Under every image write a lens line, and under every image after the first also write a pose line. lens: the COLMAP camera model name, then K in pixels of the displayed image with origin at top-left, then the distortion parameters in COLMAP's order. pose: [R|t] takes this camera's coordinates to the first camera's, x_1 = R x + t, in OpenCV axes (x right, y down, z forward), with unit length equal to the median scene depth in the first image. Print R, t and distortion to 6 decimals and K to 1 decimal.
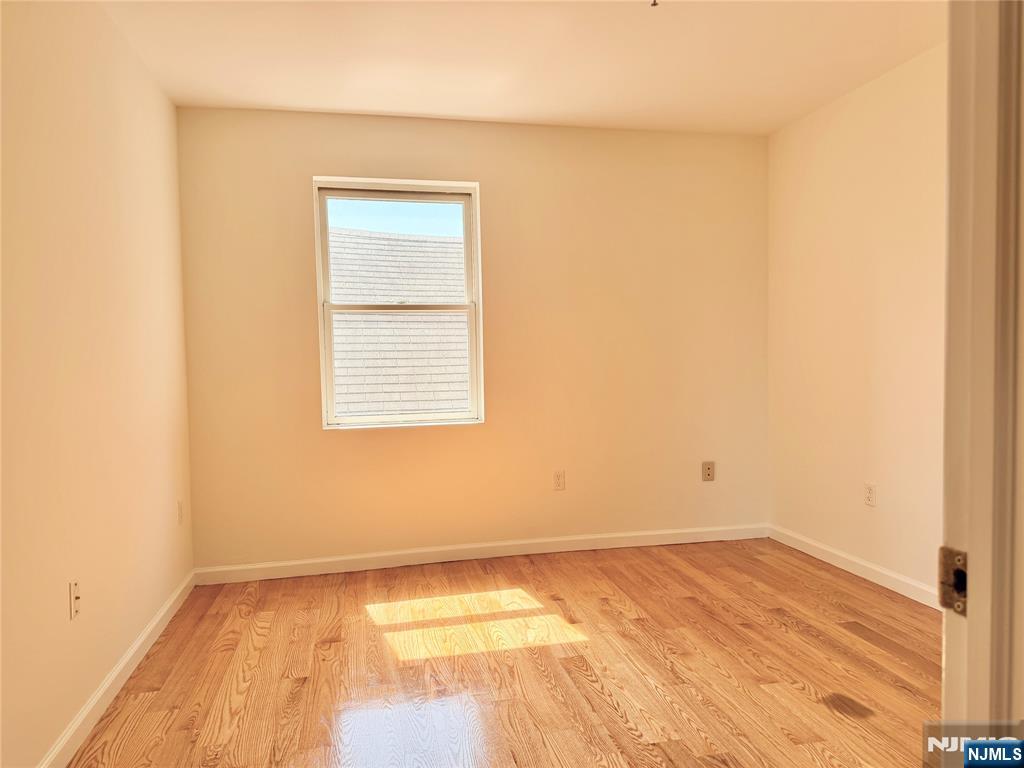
lens RADIAL K [[725.1, 0, 513.3], [0, 725.1, 383.7], [0, 0, 1]] dist [0.062523, -0.060006]
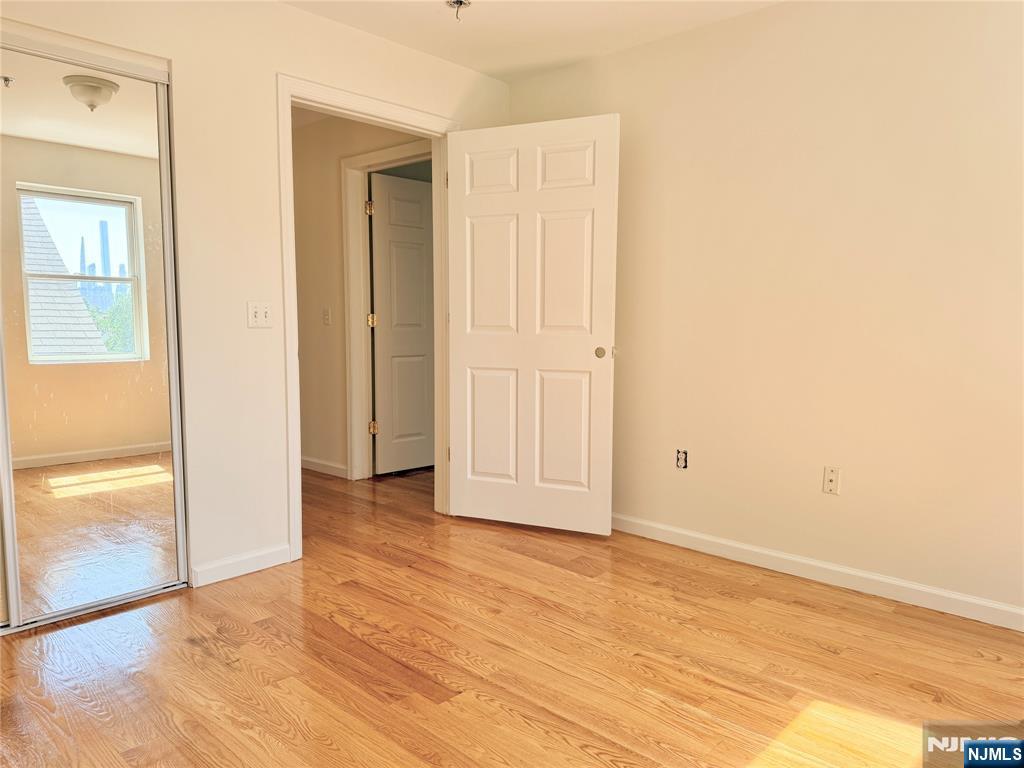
lens RADIAL K [[725.1, 0, 511.9], [0, 725.1, 384.4], [0, 0, 1]] dist [0.062523, -0.060006]
pose [[-0.824796, 0.063756, -0.561824, 0.622822], [-0.011262, 0.991573, 0.129058, -0.053556], [0.565318, 0.112774, -0.817128, 1.685271]]
